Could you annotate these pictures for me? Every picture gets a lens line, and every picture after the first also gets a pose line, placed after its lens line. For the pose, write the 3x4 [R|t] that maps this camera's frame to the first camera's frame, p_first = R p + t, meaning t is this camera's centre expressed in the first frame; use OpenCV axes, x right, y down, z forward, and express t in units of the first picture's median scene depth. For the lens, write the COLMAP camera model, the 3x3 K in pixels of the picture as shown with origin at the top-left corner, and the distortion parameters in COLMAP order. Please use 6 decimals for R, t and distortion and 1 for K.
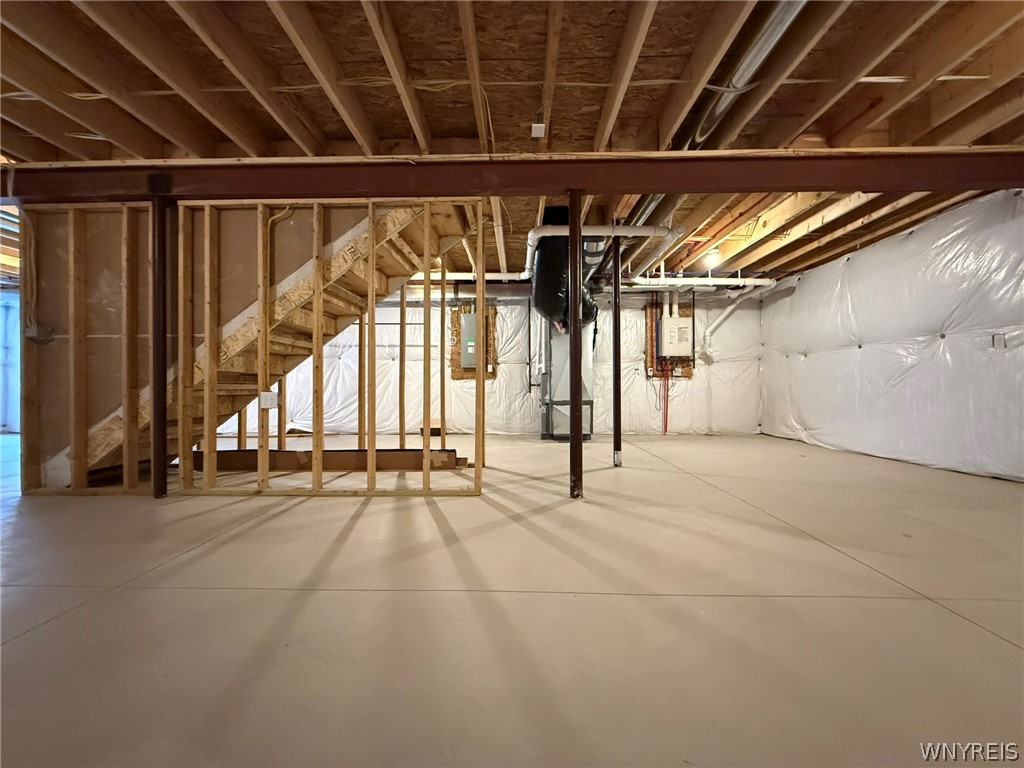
lens RADIAL K [[407.6, 0, 509.1], [0, 407.6, 384.0], [0, 0, 1]] dist [-0.000076, 0.000253]
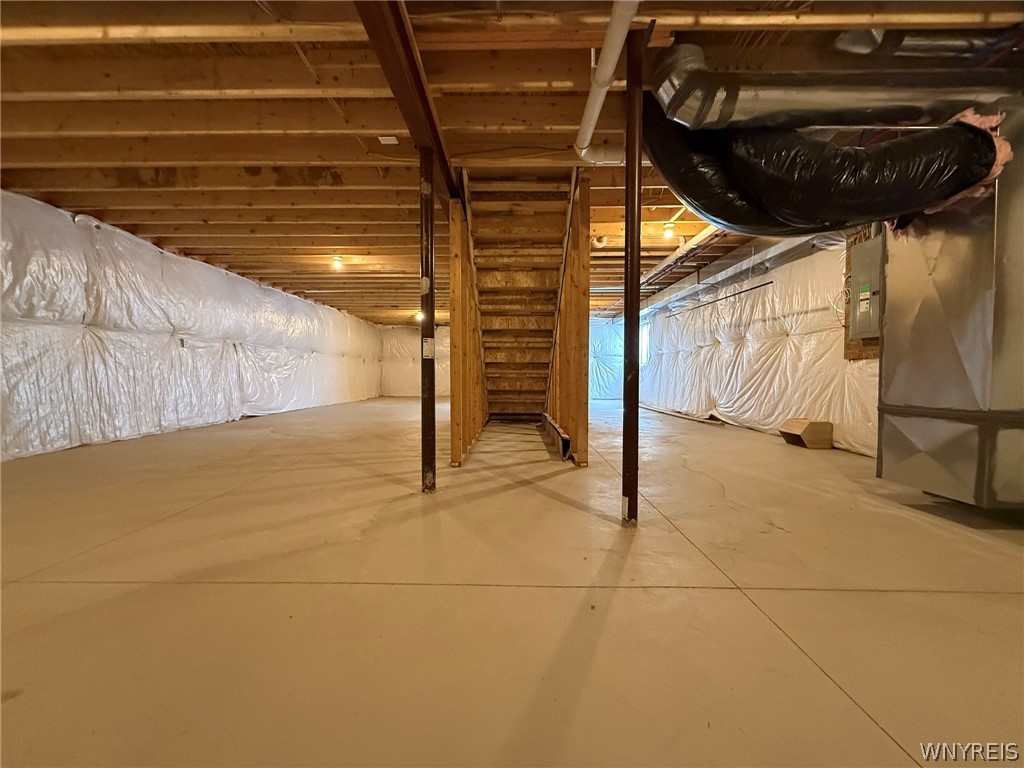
lens RADIAL K [[407.6, 0, 509.1], [0, 407.6, 384.0], [0, 0, 1]] dist [-0.000076, 0.000253]
pose [[0.010193, 0.030612, -0.999479, 0.786609], [0.008340, 0.999494, 0.030698, 0.001648], [0.999913, -0.008648, 0.009932, 0.848384]]
